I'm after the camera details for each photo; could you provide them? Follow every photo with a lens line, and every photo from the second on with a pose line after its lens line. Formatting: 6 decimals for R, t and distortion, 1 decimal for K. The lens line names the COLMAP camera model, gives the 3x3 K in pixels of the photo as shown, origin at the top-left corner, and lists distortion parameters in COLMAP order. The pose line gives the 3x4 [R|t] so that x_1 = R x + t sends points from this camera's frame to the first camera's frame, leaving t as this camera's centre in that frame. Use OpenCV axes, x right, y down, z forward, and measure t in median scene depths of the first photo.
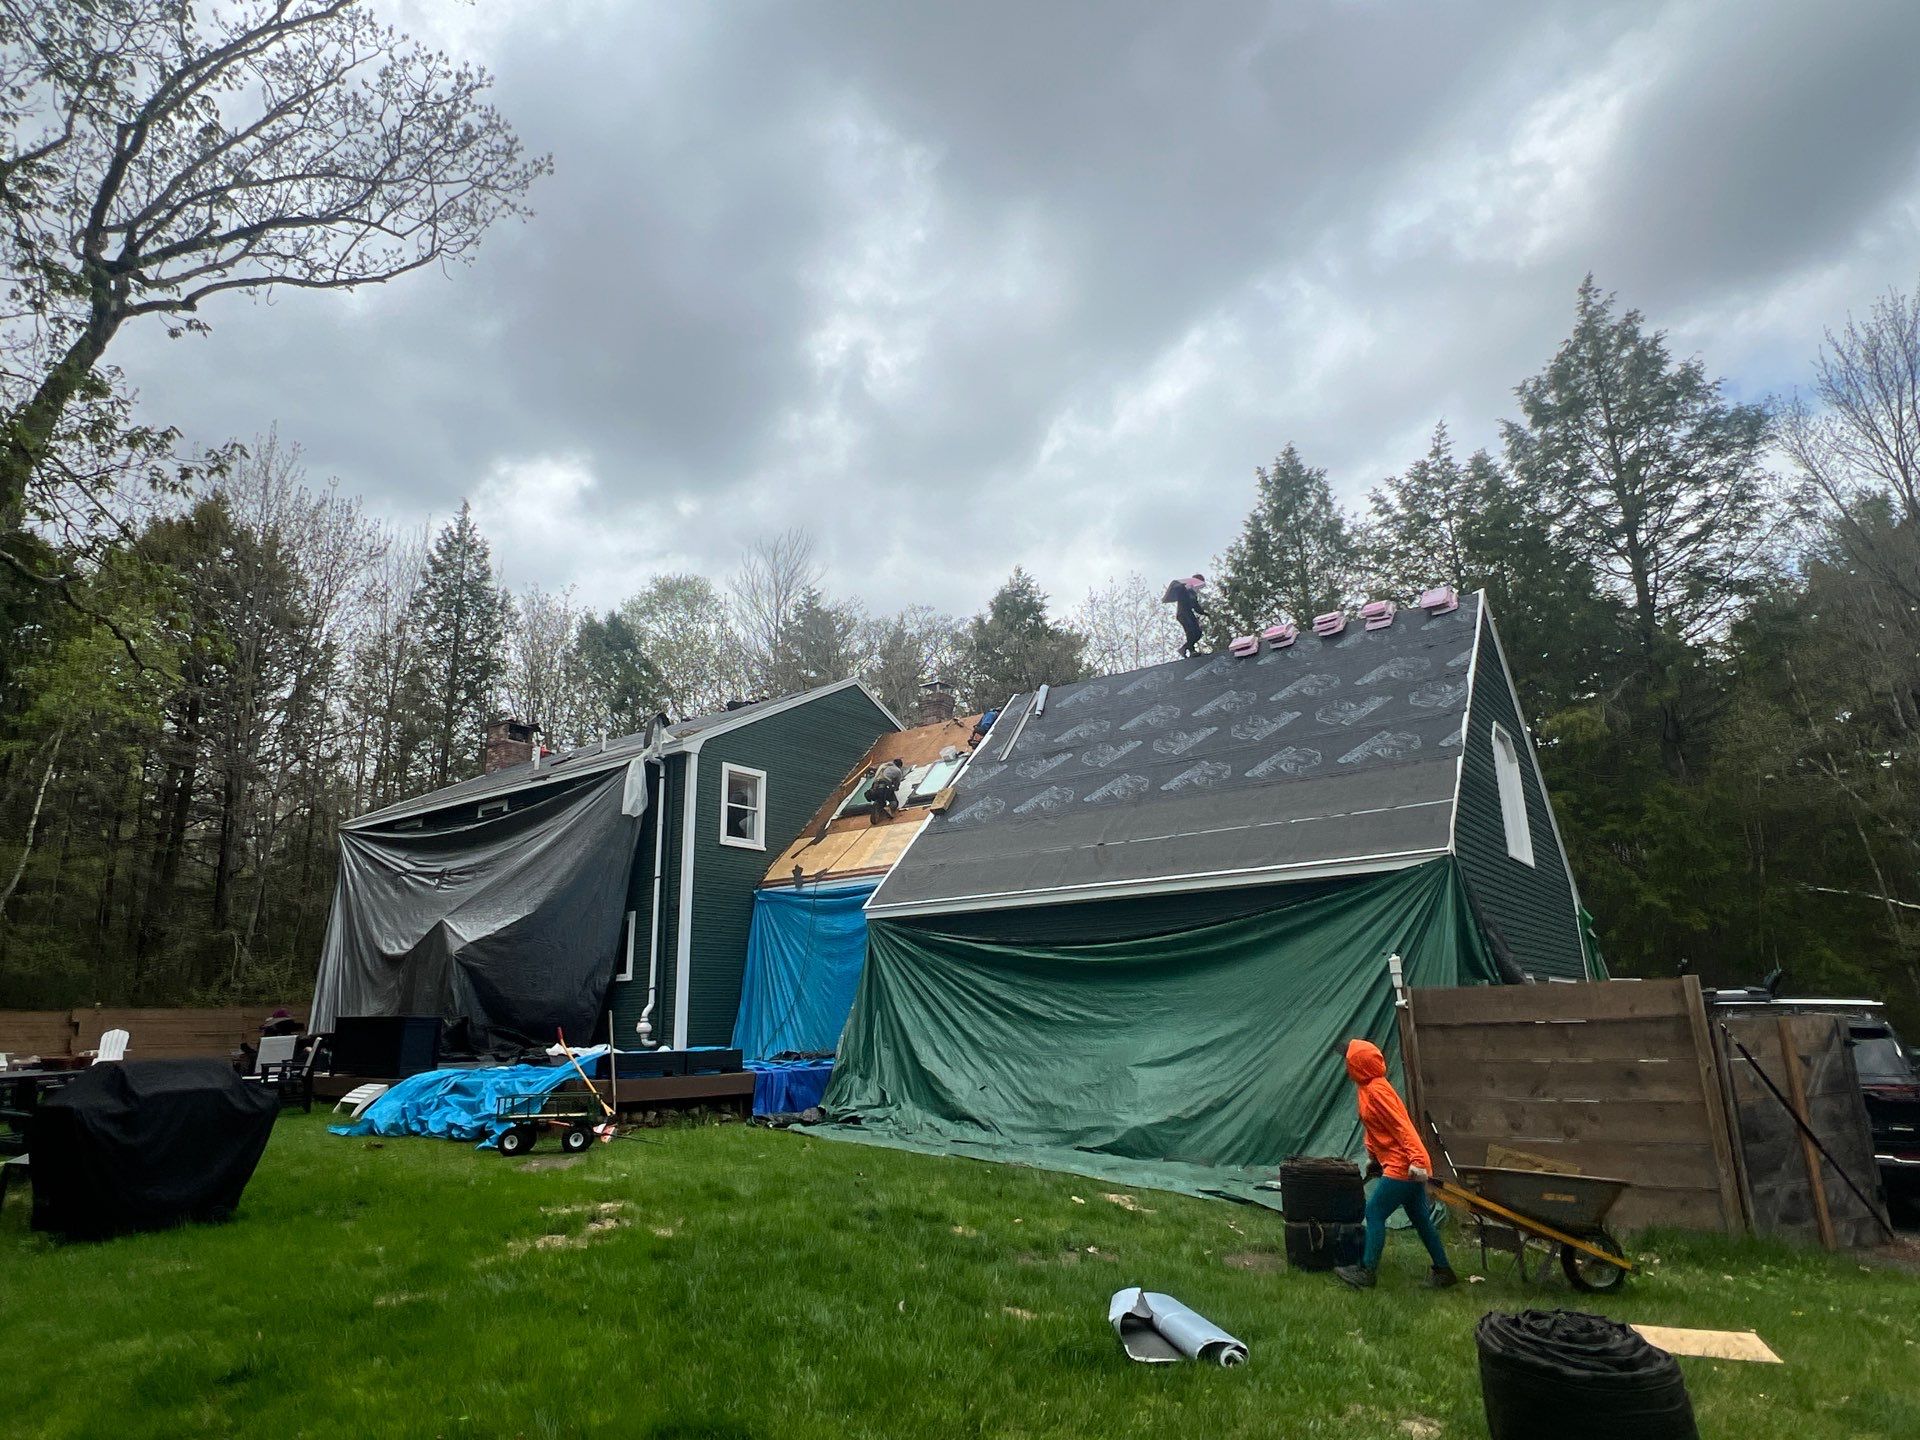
lens RADIAL K [[1123.7, 0, 958.5], [0, 1123.7, 719.4], [0, 0, 1]] dist [-0.005037, 0.002301]
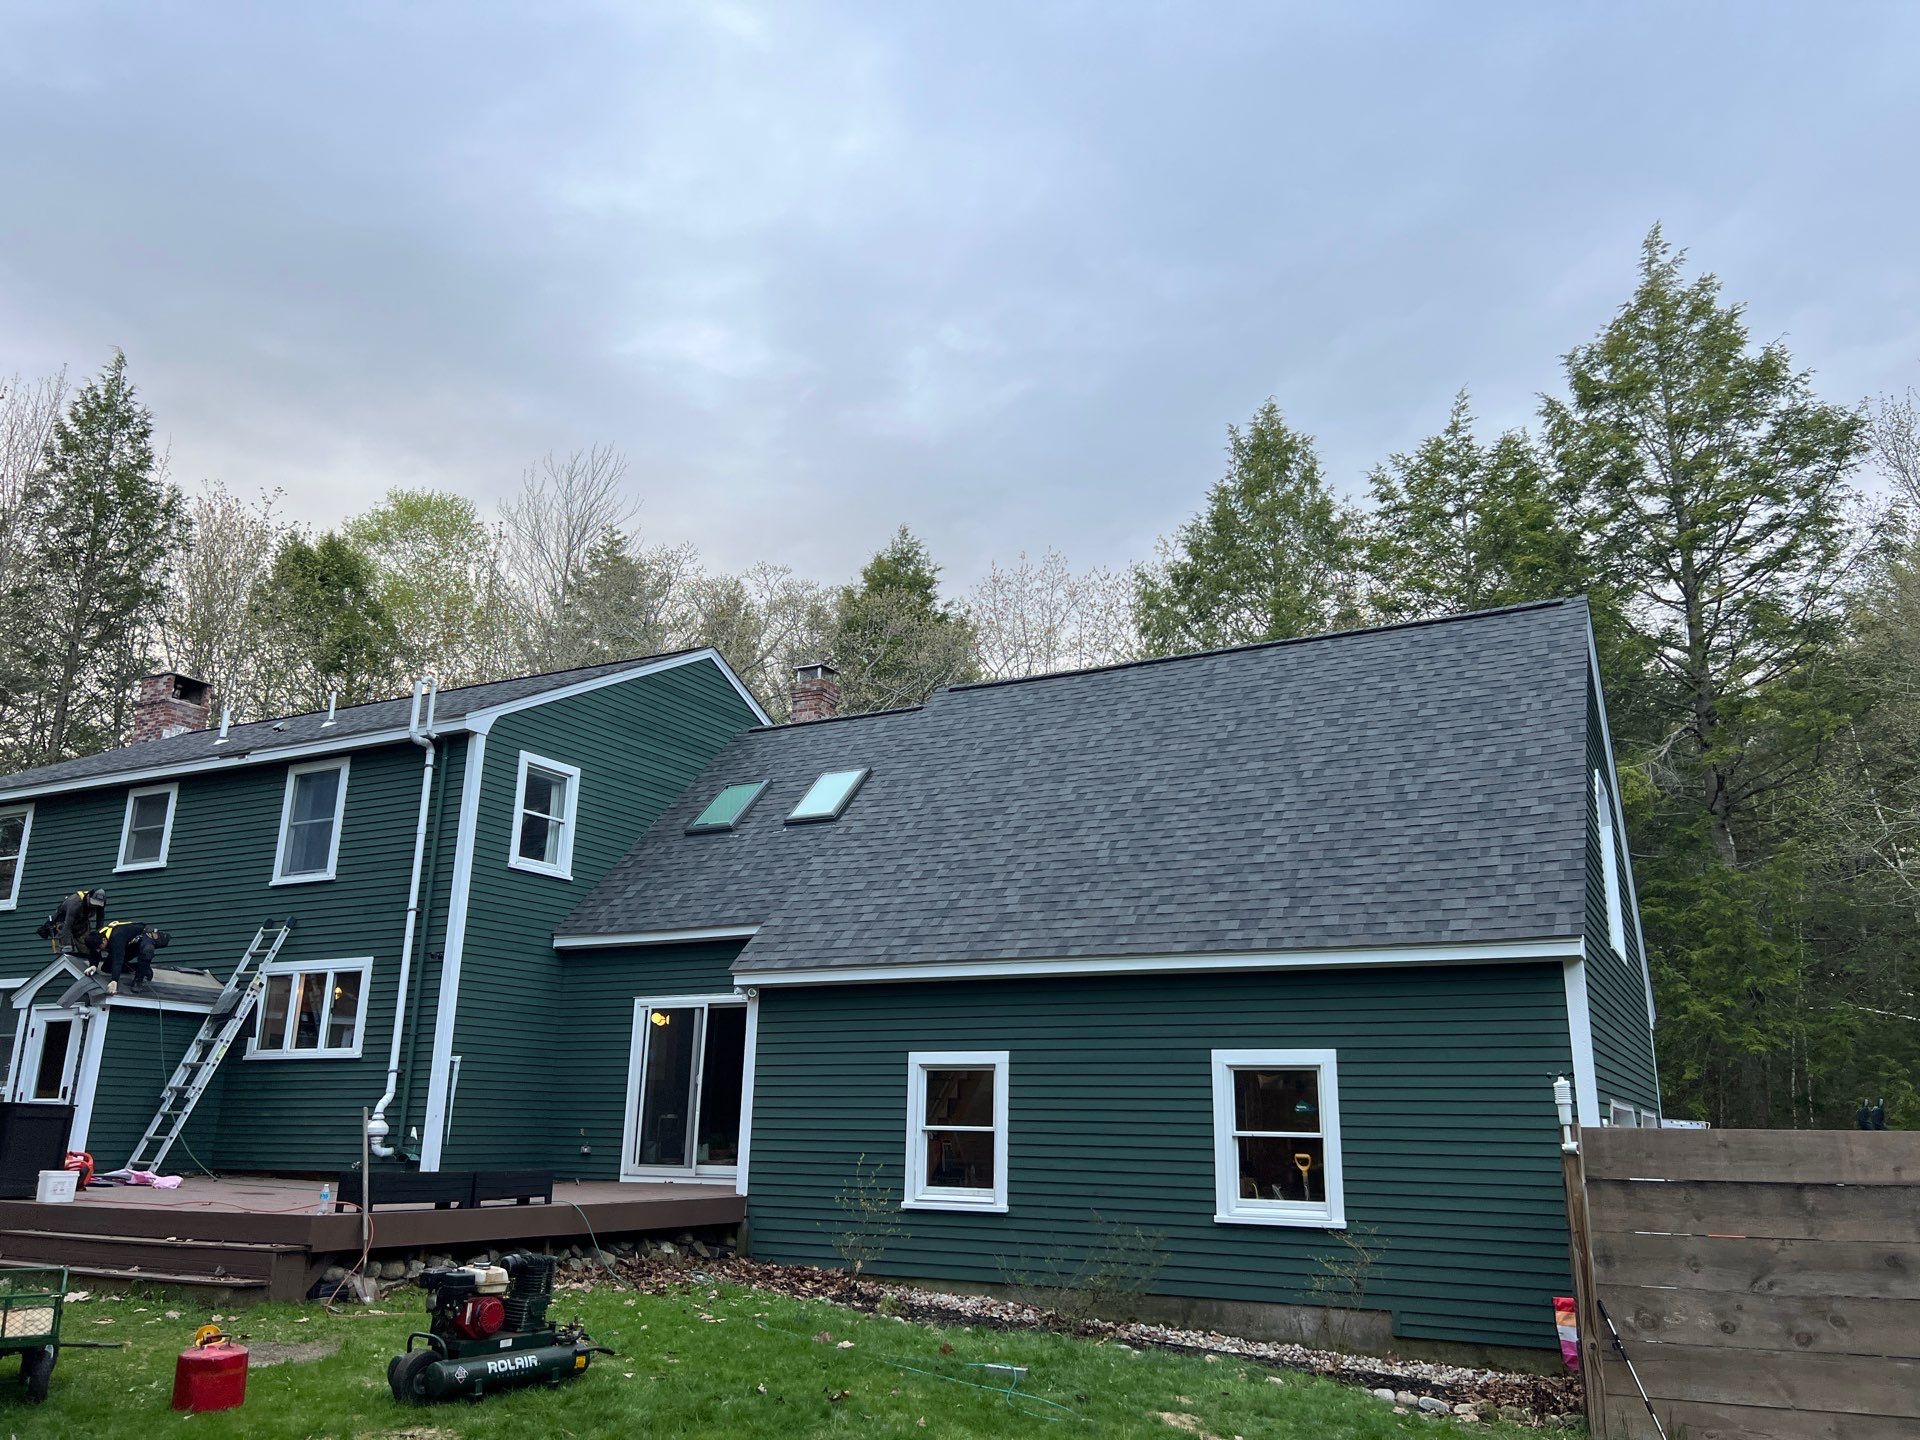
lens RADIAL K [[1440.5, 0, 973.7], [0, 1440.5, 731.7], [0, 0, 1]] dist [0.076805, -0.099534]
pose [[0.987147, 0.075707, 0.140744, -0.033918], [-0.075424, 0.997124, -0.007357, 0.006862], [-0.140896, -0.003353, 0.990019, 0.037109]]
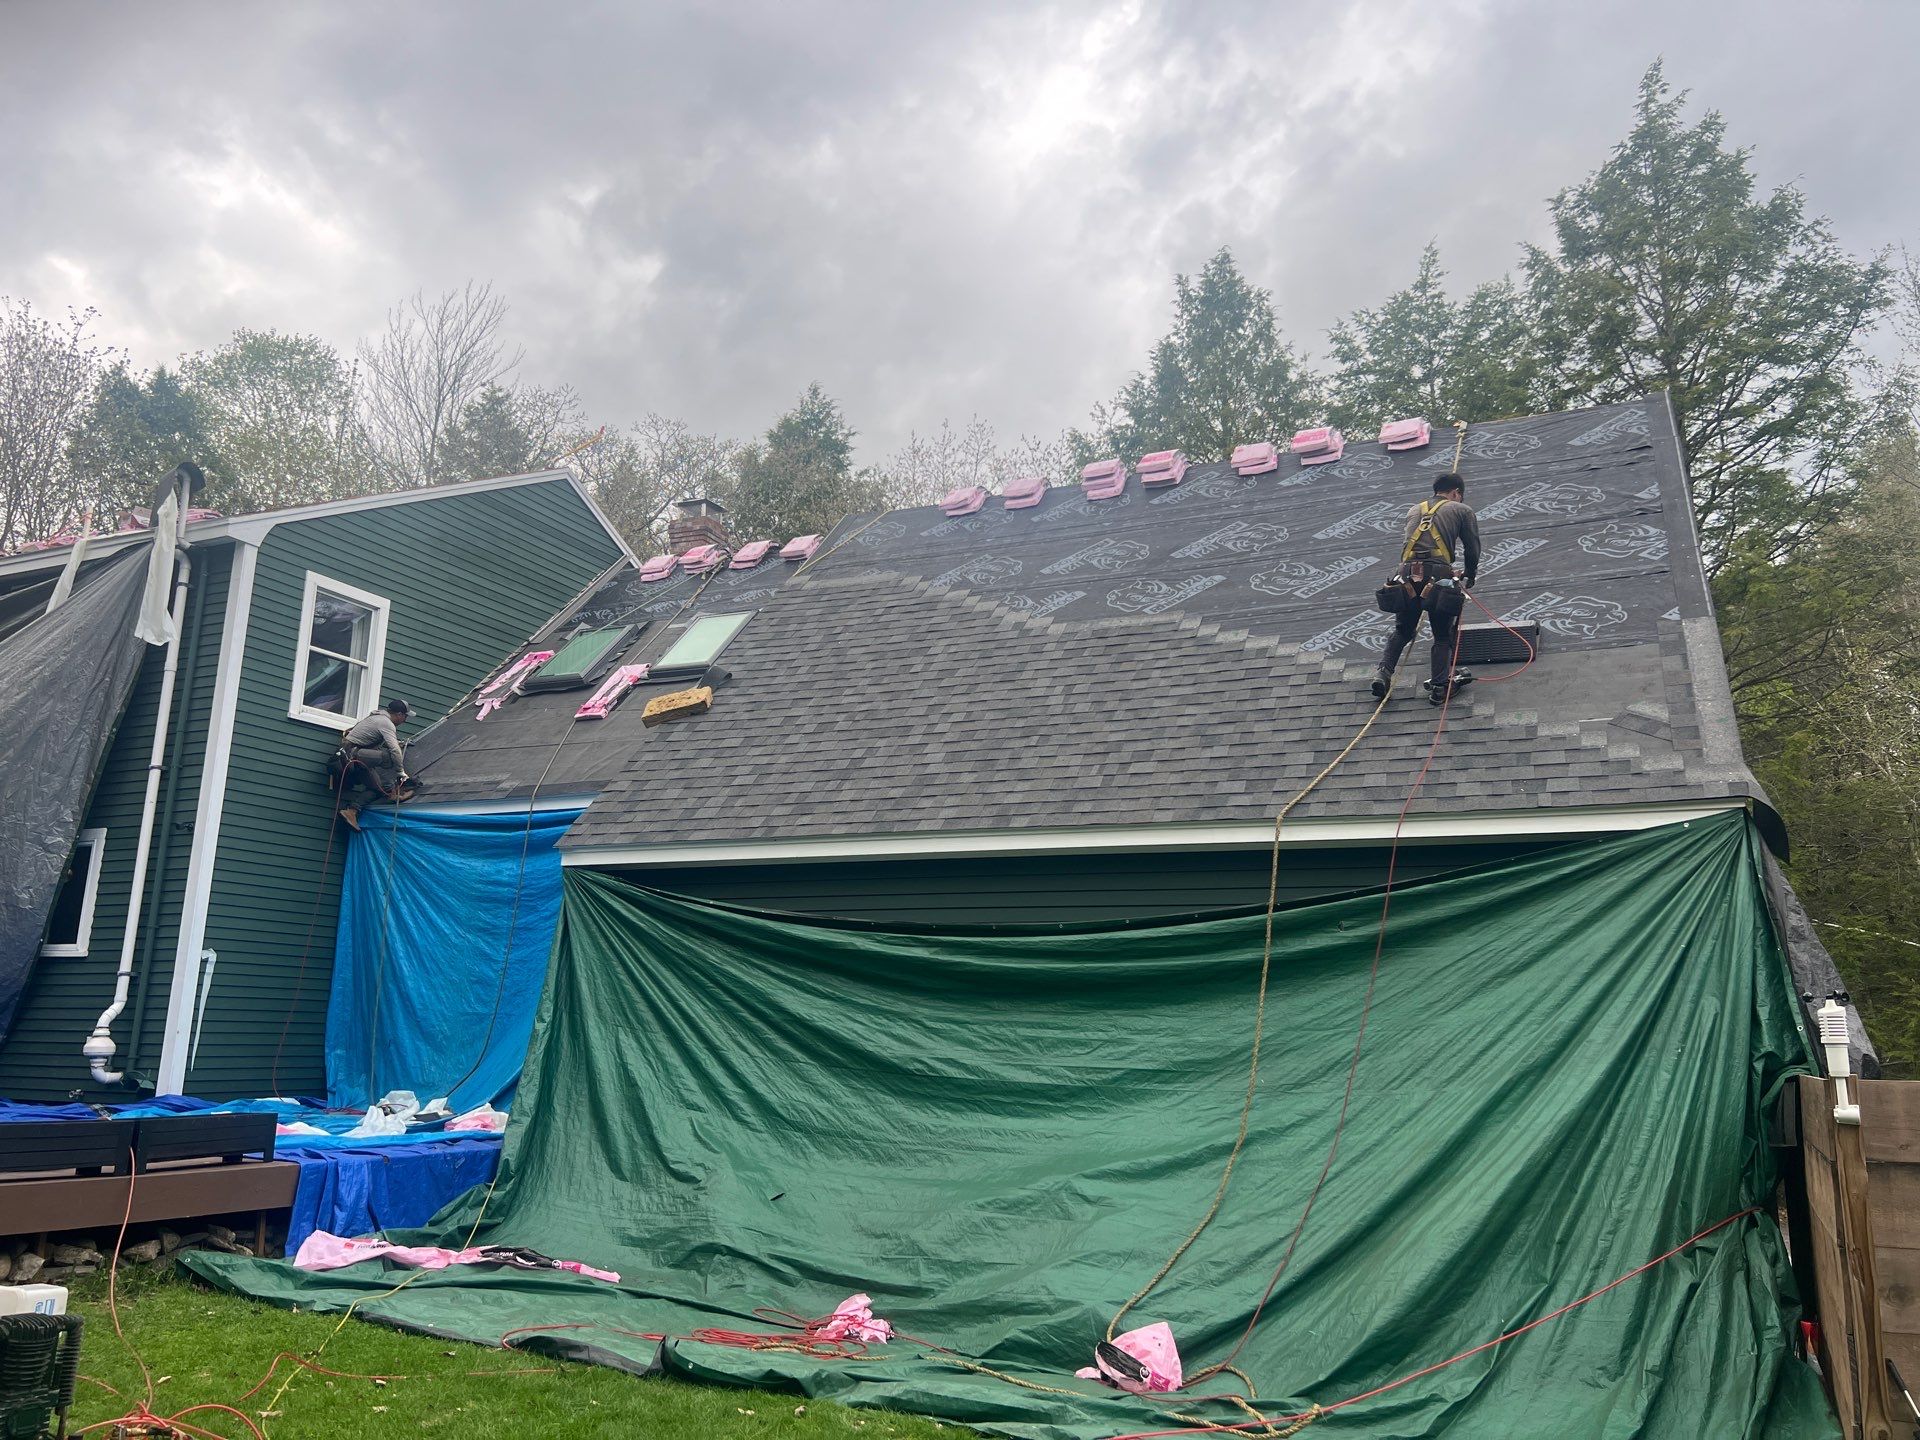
lens RADIAL K [[1440.4, 0, 963.3], [0, 1440.4, 705.8], [0, 0, 1]] dist [0.070198, -0.083691]
pose [[0.976587, 0.089134, 0.195788, -0.017512], [-0.096838, 0.994844, 0.030116, 0.029266], [-0.192094, -0.048371, 0.980184, 0.135891]]
